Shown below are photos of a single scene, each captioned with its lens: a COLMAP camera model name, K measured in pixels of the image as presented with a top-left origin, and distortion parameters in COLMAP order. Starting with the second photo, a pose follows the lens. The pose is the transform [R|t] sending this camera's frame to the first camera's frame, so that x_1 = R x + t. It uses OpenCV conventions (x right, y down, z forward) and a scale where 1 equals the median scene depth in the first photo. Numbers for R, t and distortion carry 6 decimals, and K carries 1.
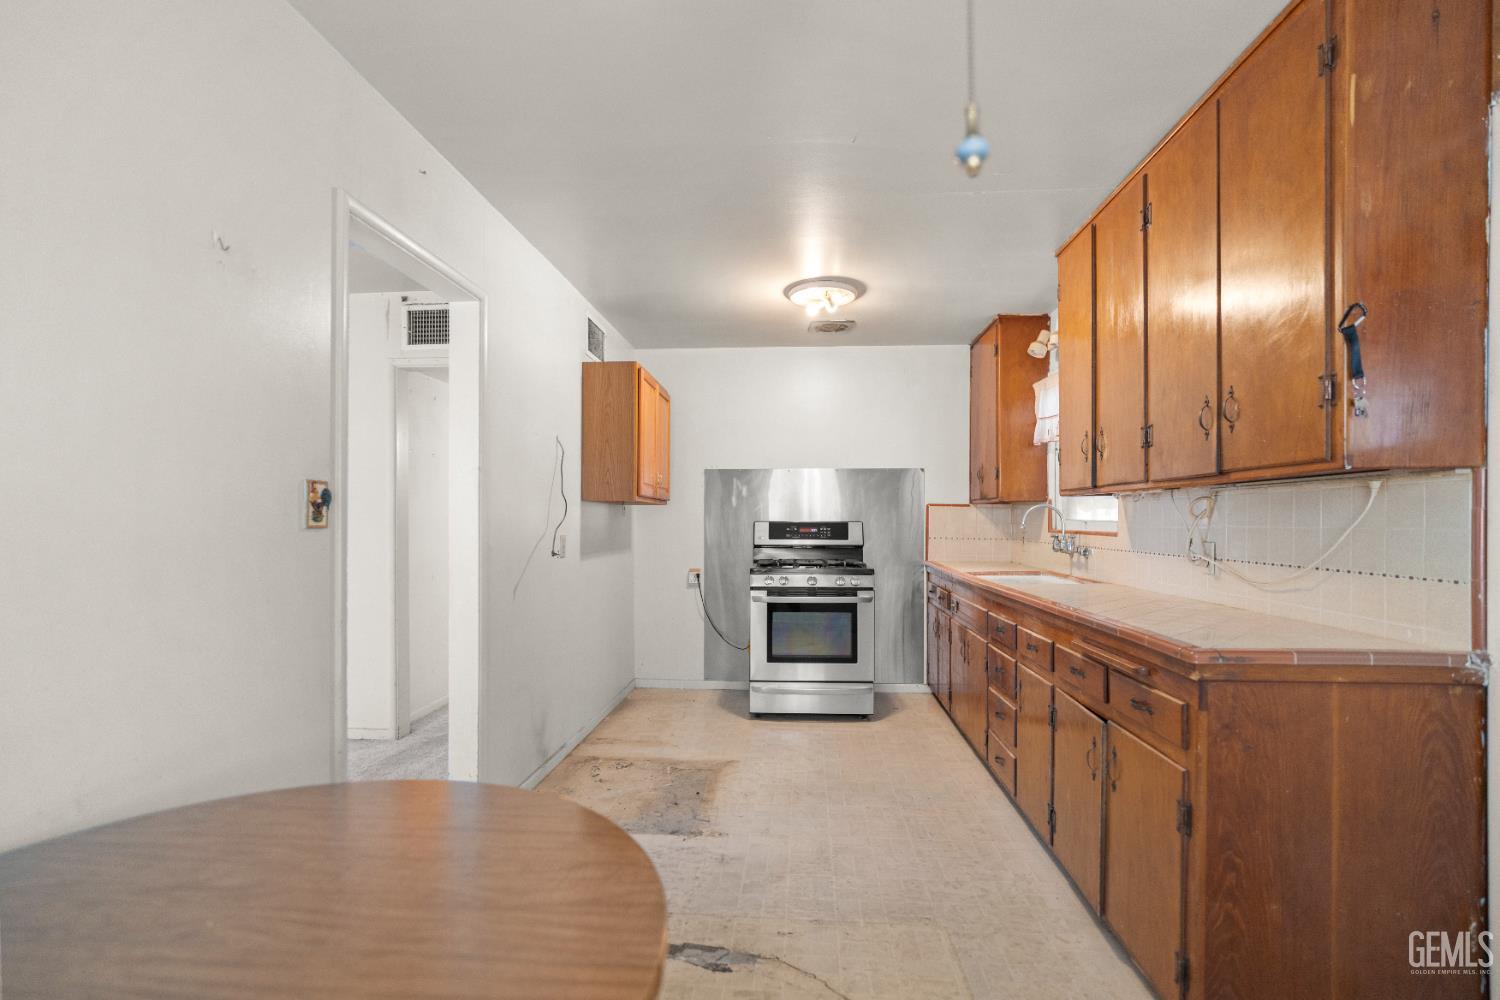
lens RADIAL K [[707.3, 0, 746.8], [0, 707.3, 520.1], [0, 0, 1]] dist [-0.014535, 0.007755]
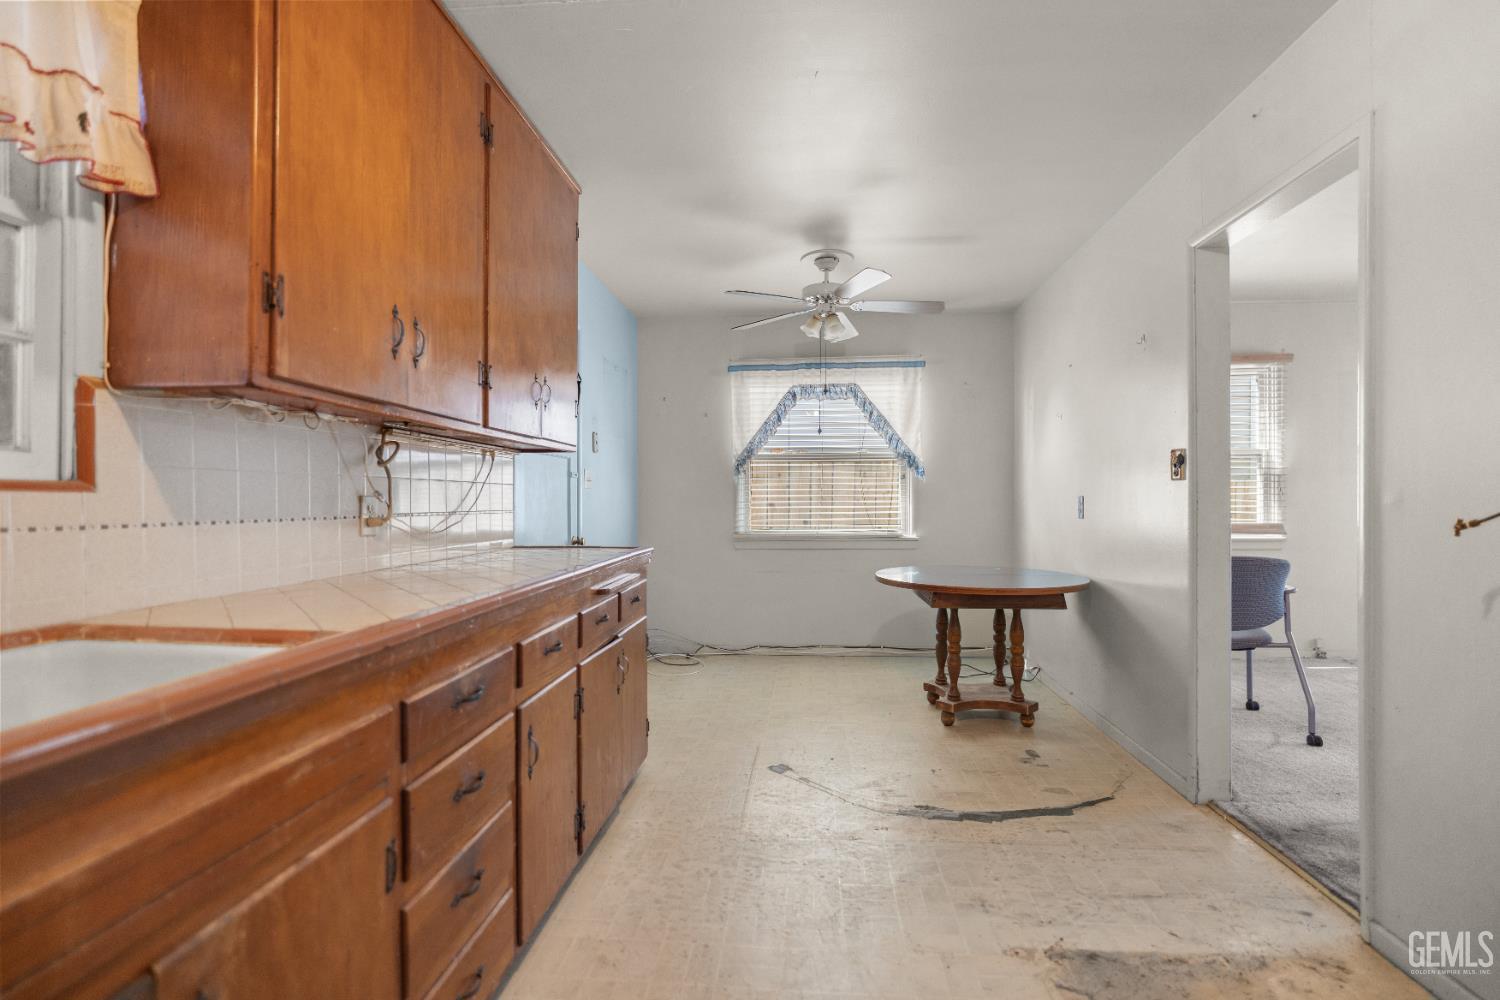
lens RADIAL K [[707.3, 0, 763.7], [0, 707.3, 491.7], [0, 0, 1]] dist [-0.014535, 0.007755]
pose [[-0.999856, 0.003375, -0.016653, 0.205590], [0.003605, 0.999899, -0.013776, 0.036048], [0.016605, -0.013834, -0.999766, 1.676862]]
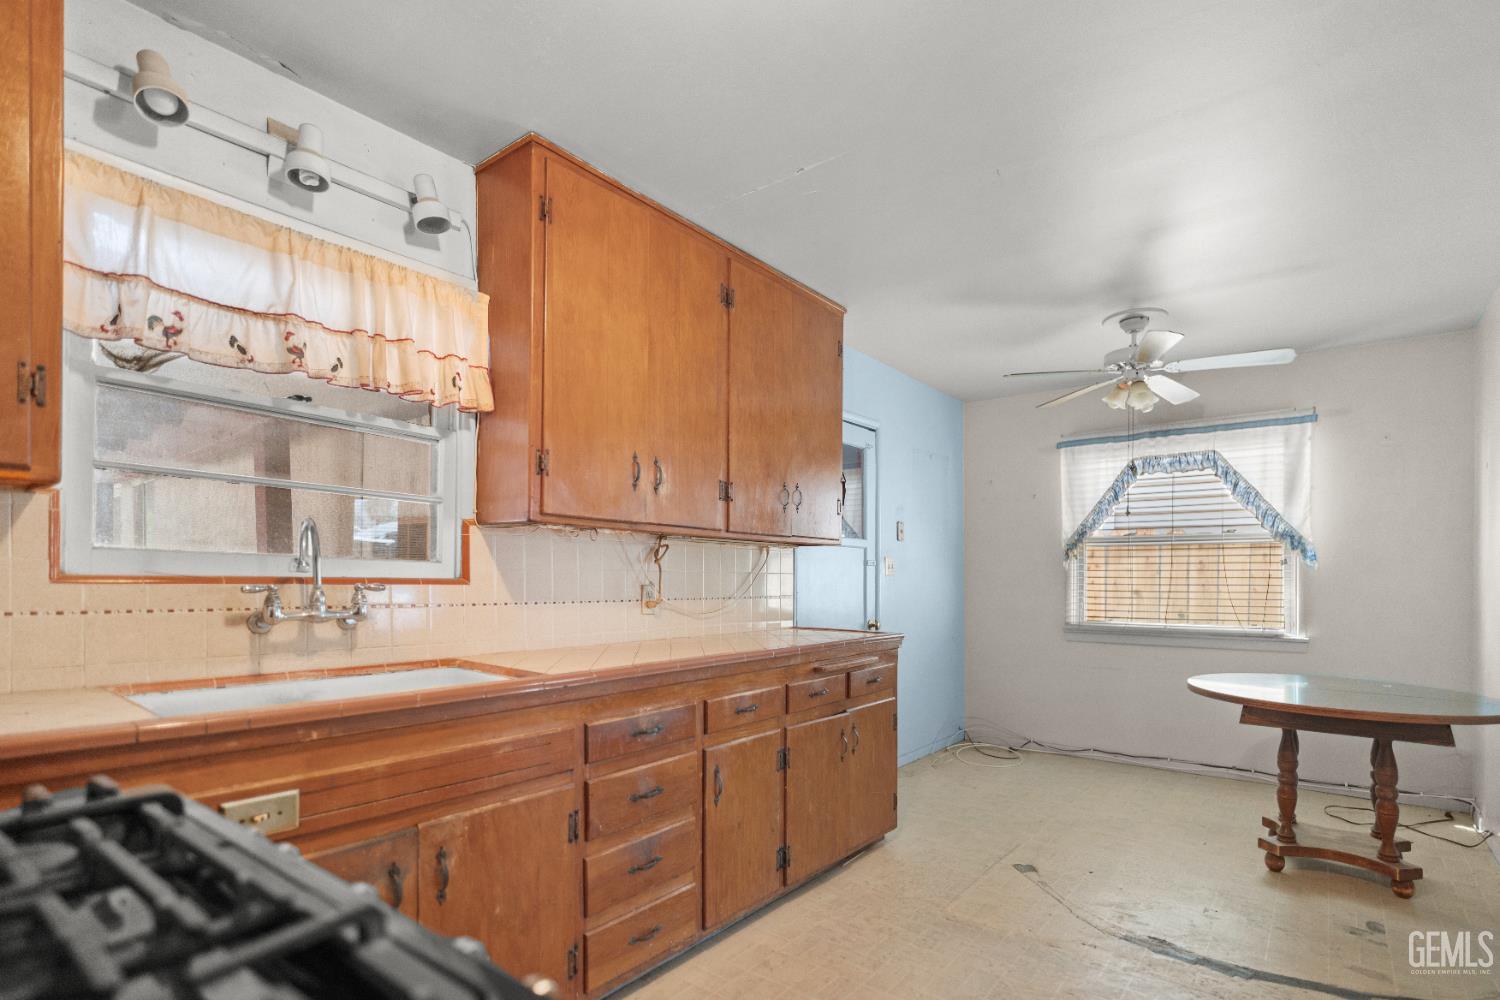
lens RADIAL K [[749.9, 0, 748.9], [0, 749.9, 571.2], [0, 0, 1]] dist [-0.003945, 0.002787]
pose [[-0.836005, -0.001101, 0.548720, -0.106472], [-0.008588, 0.999902, -0.011078, 0.019447], [-0.548654, -0.013974, -0.835933, 1.752810]]
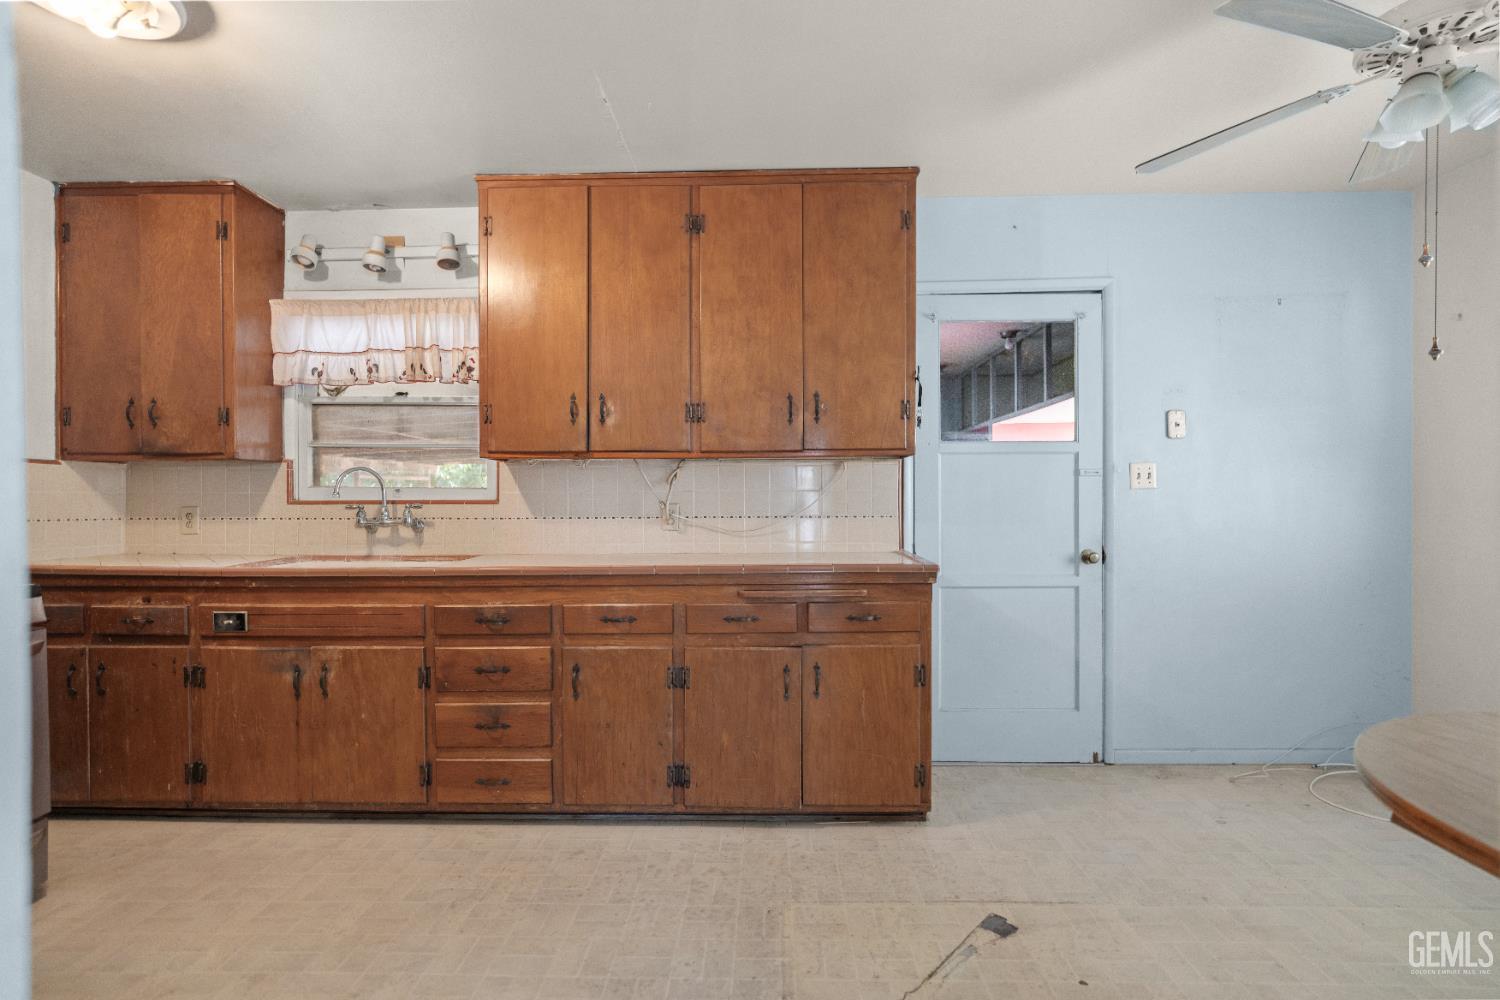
lens RADIAL K [[707.3, 0, 746.9], [0, 707.3, 498.9], [0, 0, 1]] dist [-0.014535, 0.007755]
pose [[-0.049572, 0.000003, 0.998771, -0.530751], [0.004015, 0.999992, 0.000197, 0.020658], [-0.998762, 0.004020, -0.049572, 0.860768]]
